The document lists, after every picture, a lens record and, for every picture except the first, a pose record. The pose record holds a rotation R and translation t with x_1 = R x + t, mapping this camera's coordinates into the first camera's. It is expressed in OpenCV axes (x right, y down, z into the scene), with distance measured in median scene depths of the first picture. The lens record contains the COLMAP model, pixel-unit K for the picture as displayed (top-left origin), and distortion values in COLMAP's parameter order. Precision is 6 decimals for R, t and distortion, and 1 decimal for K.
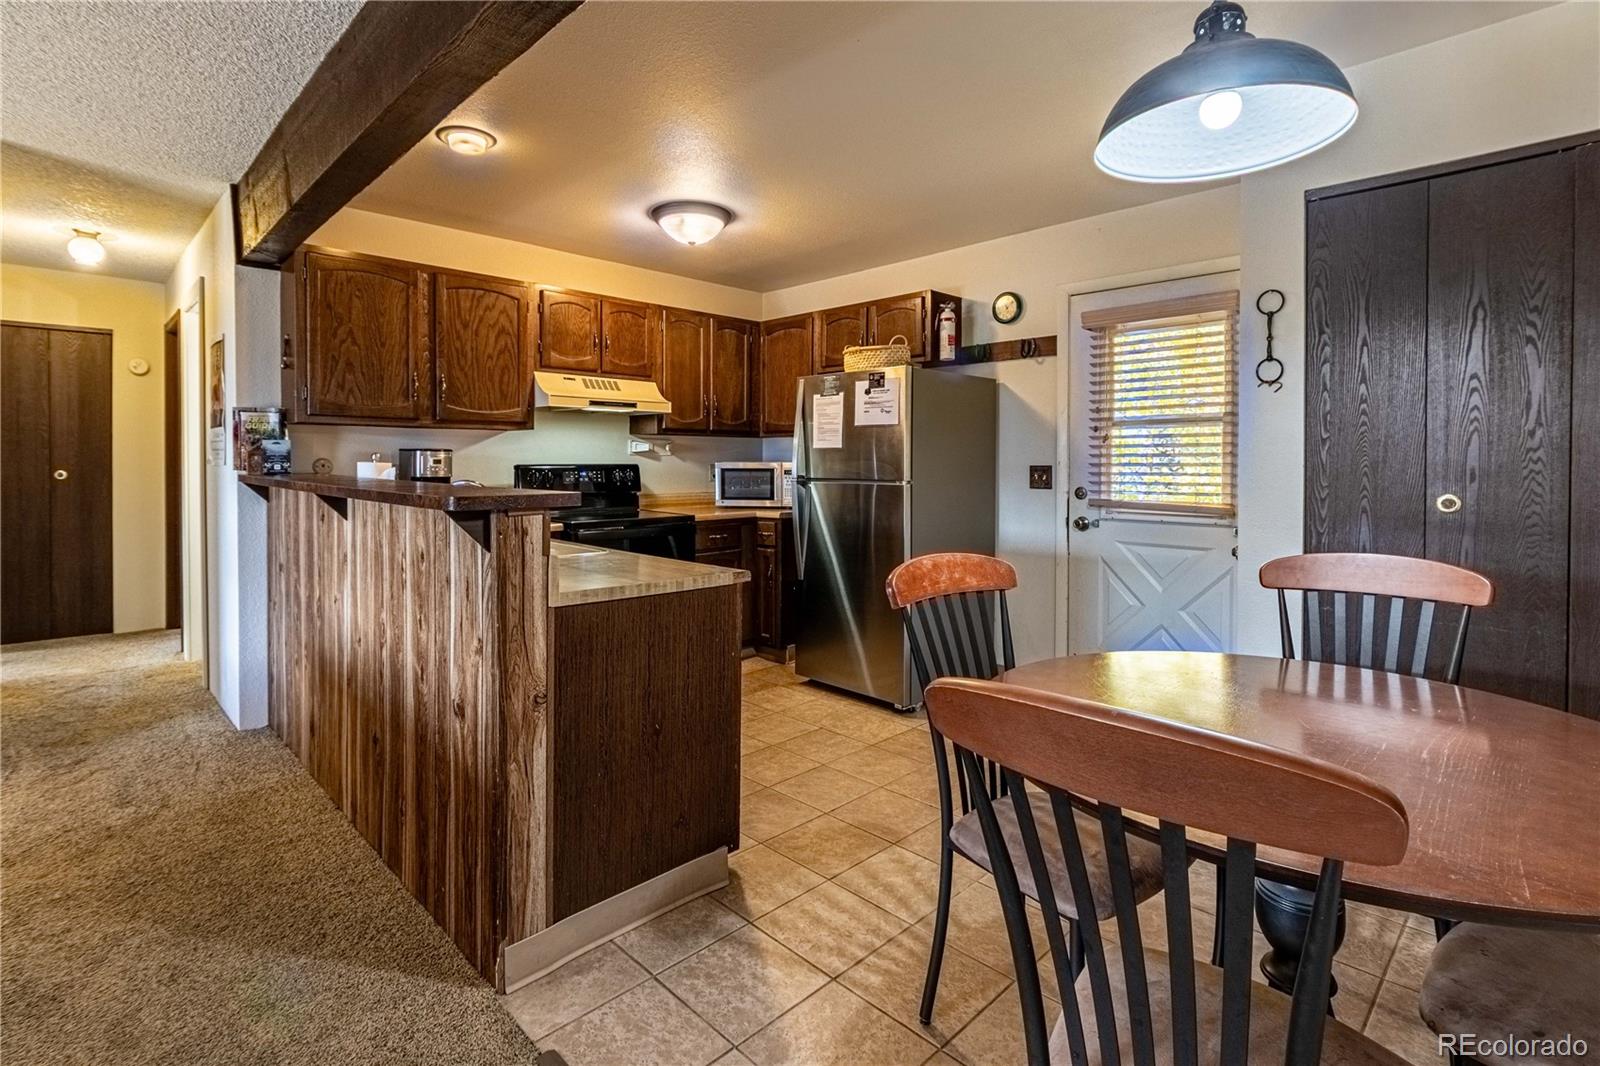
lens RADIAL K [[763.7, 0, 798.7], [0, 763.7, 473.2], [0, 0, 1]] dist [0.002887, -0.003300]
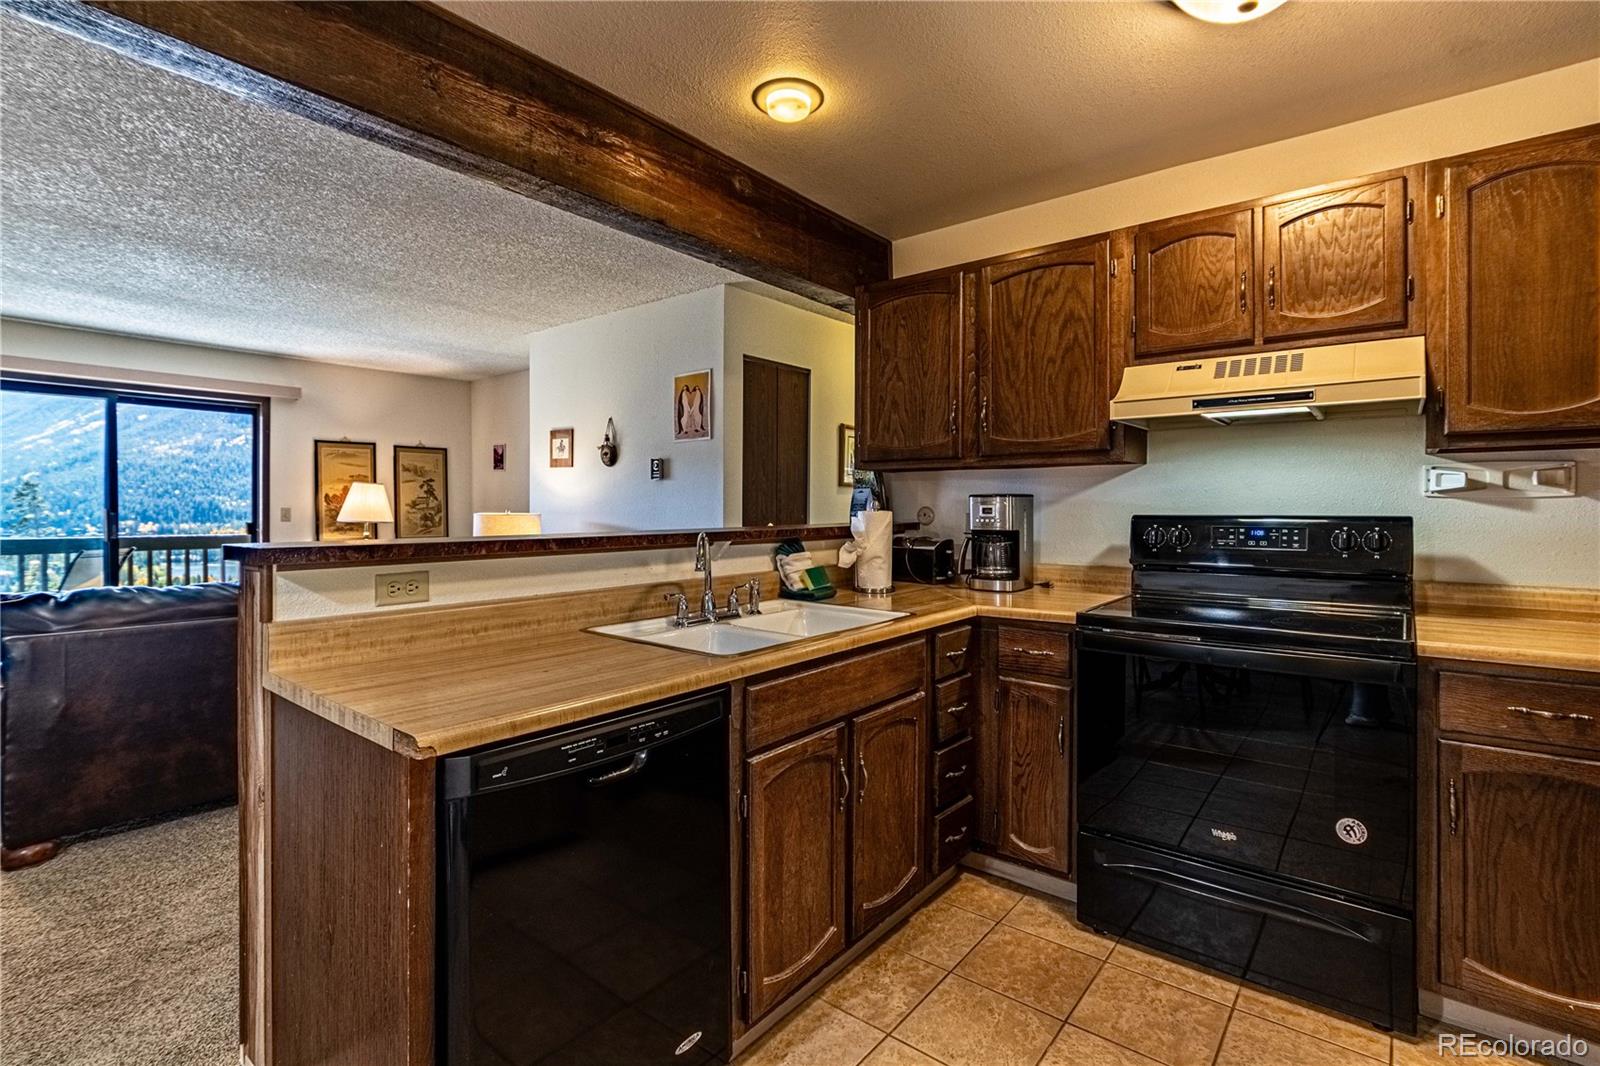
lens RADIAL K [[763.7, 0, 787.2], [0, 763.7, 502.4], [0, 0, 1]] dist [0.002887, -0.003300]
pose [[0.107318, -0.010250, -0.994172, 0.259380], [-0.015867, 0.999802, -0.012021, -0.010278], [0.994098, 0.017064, 0.107134, 0.682047]]
